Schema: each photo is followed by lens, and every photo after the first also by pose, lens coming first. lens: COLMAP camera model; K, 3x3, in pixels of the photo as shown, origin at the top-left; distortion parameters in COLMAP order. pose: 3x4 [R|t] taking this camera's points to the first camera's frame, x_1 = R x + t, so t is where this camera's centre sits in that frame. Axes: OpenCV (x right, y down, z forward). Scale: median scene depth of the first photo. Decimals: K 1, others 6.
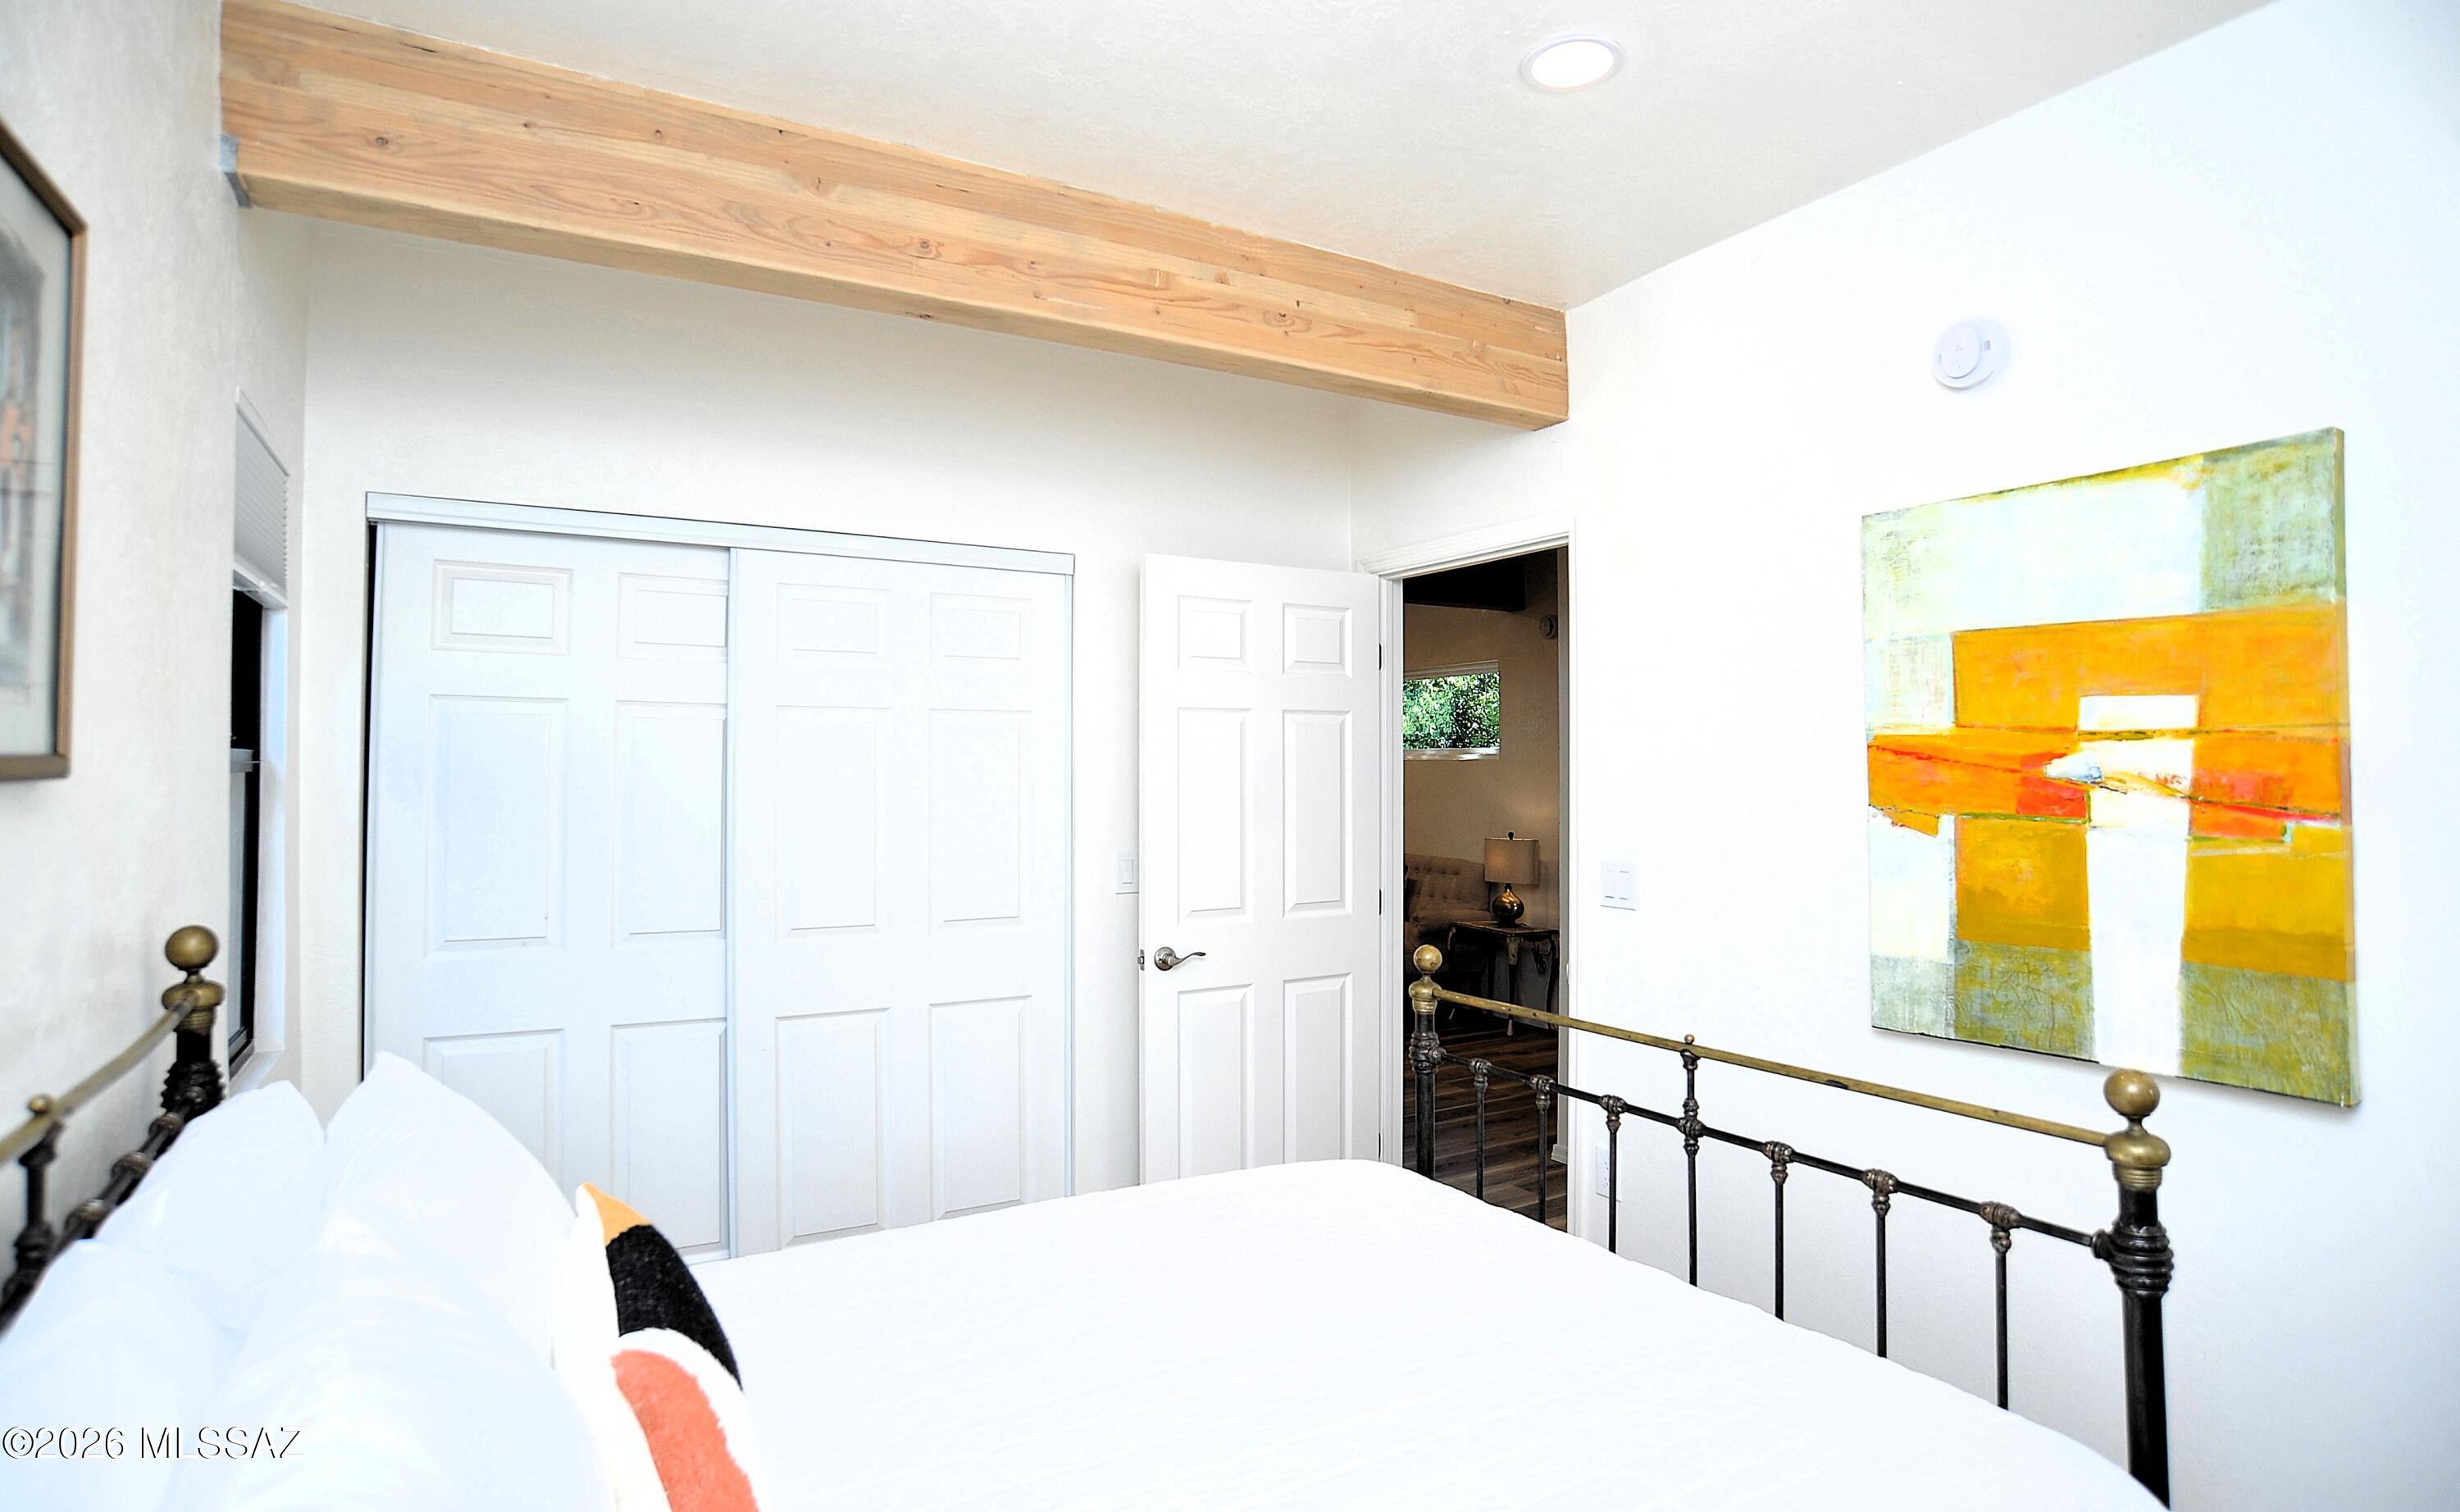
lens RADIAL K [[1290.9, 0, 1238.5], [0, 1290.9, 758.6], [0, 0, 1]] dist [-0.015078, 0.011290]
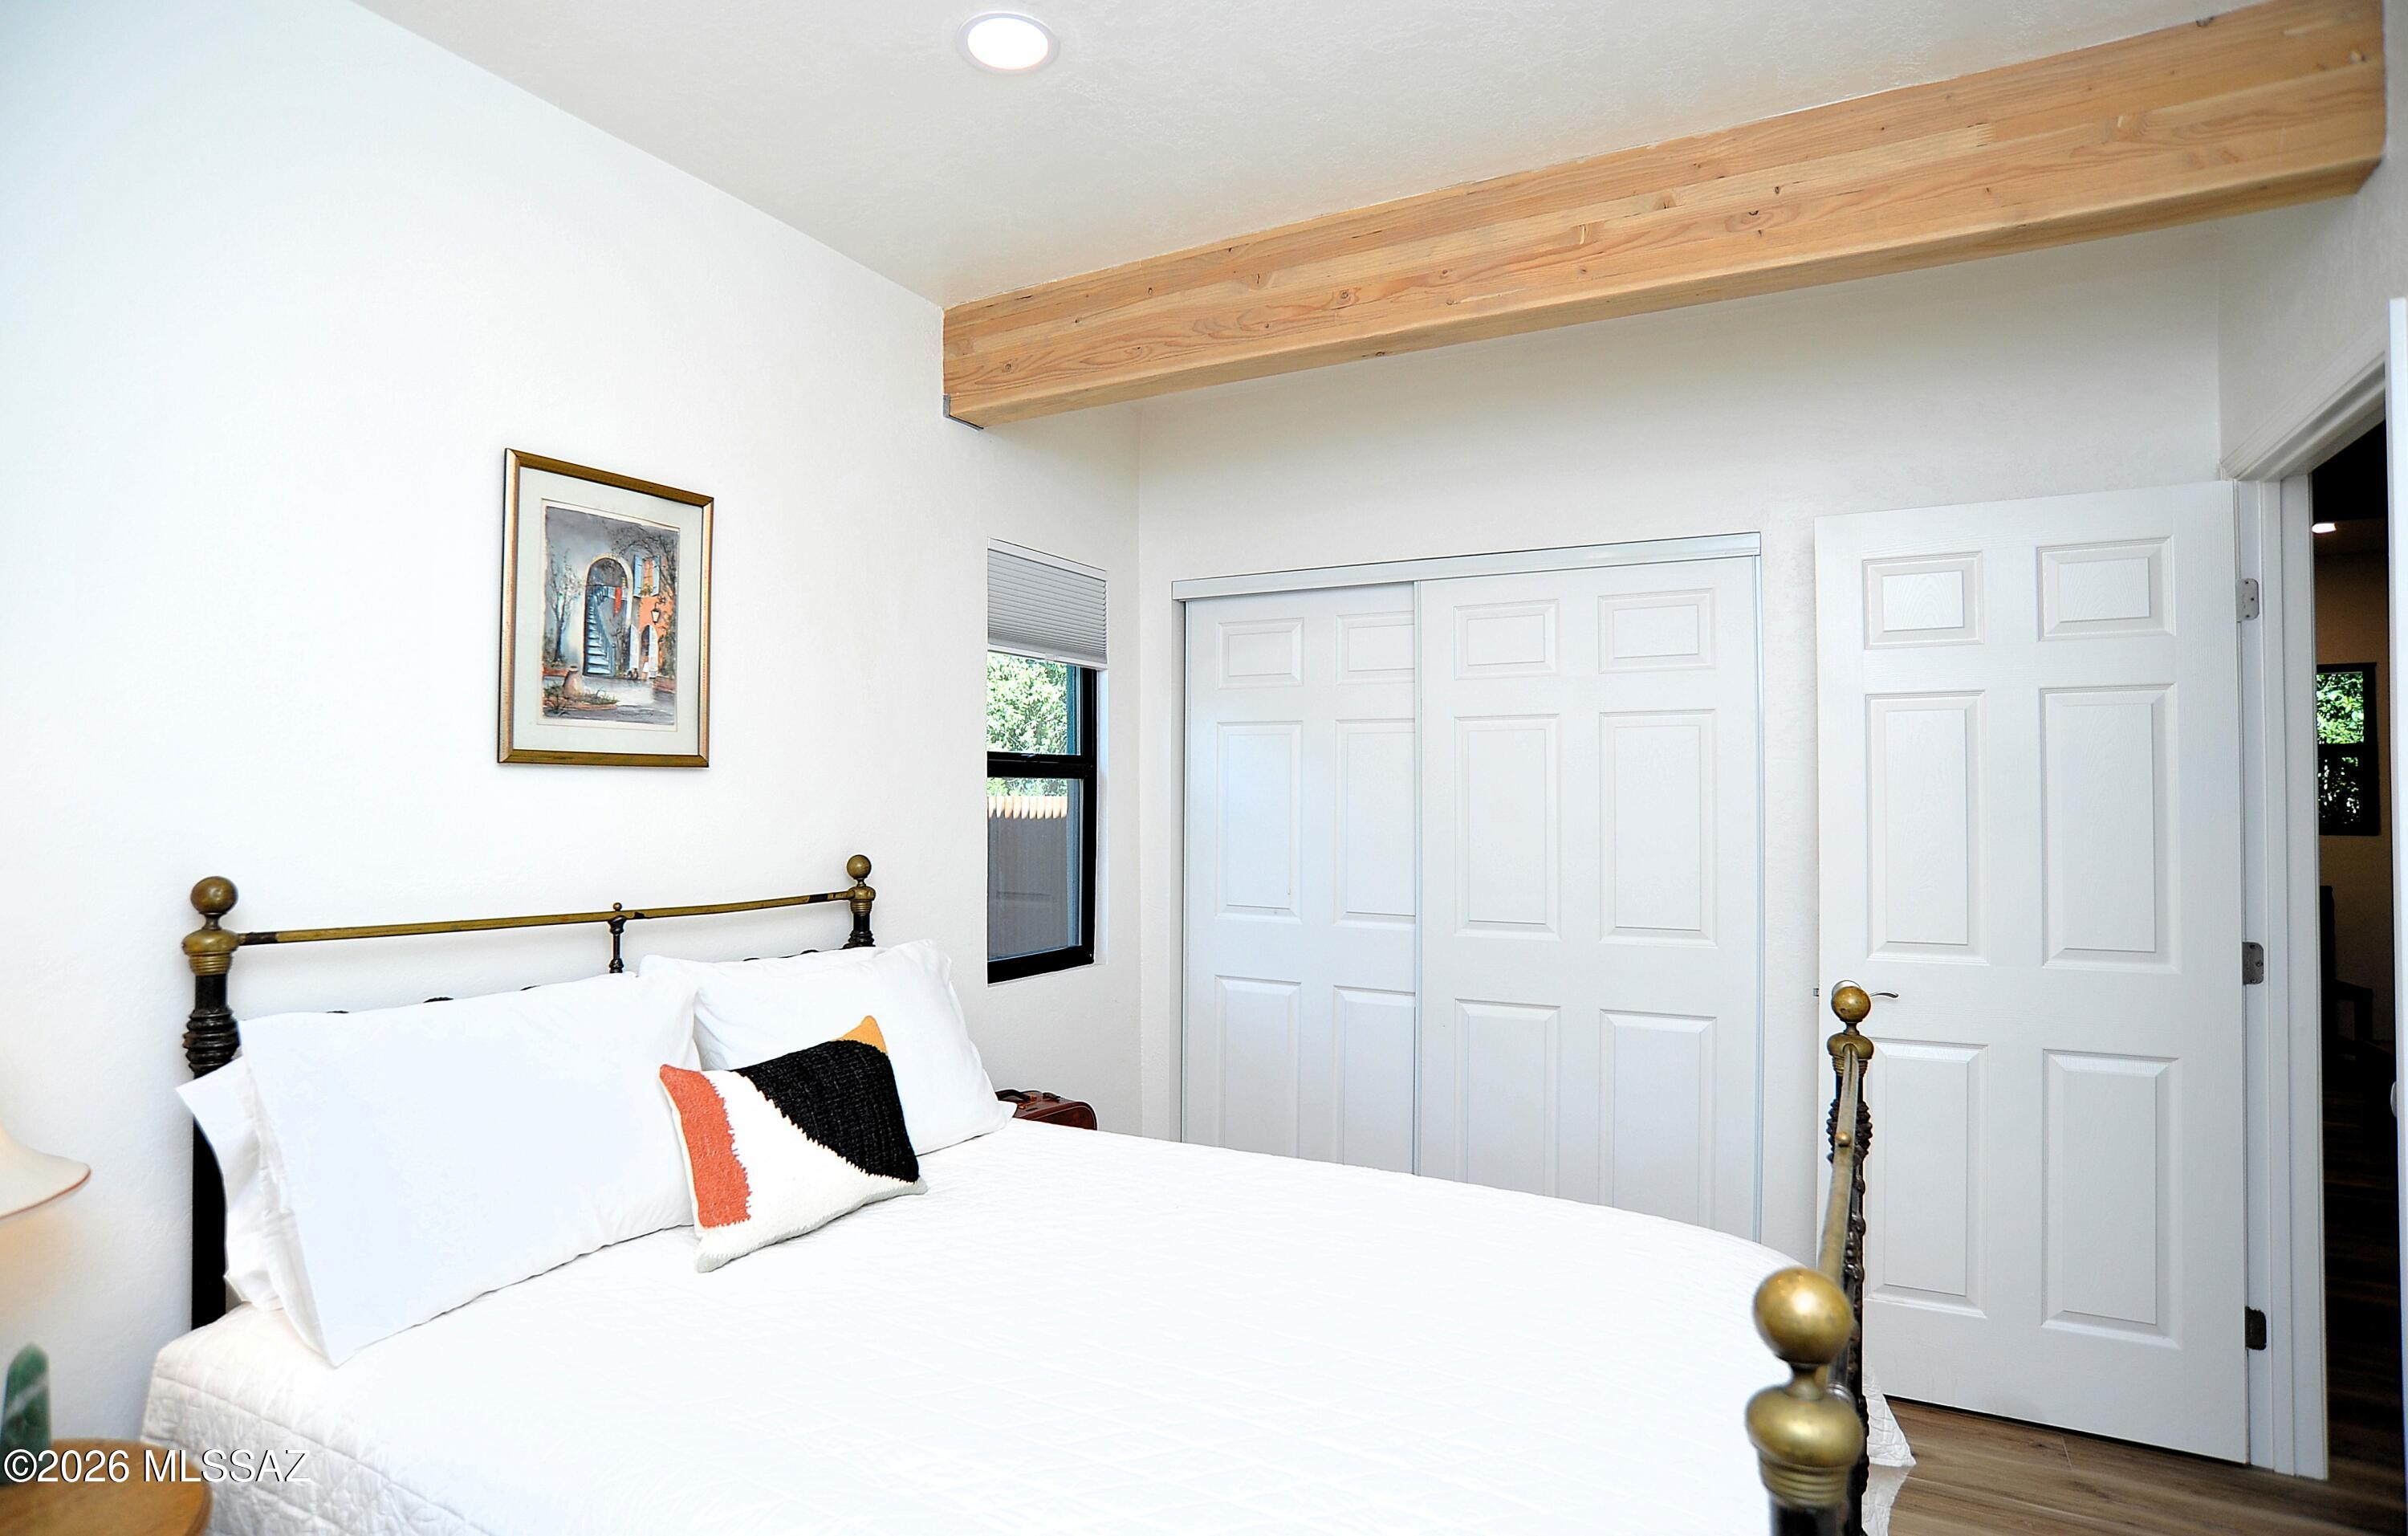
lens RADIAL K [[1265.1, 0, 1200.2], [0, 1265.1, 775.8], [0, 0, 1]] dist [-0.019849, 0.007977]
pose [[0.534943, -0.011235, -0.844814, 0.569018], [0.011211, 0.999918, -0.006198, 0.018128], [0.844814, -0.006155, 0.535025, 0.295153]]
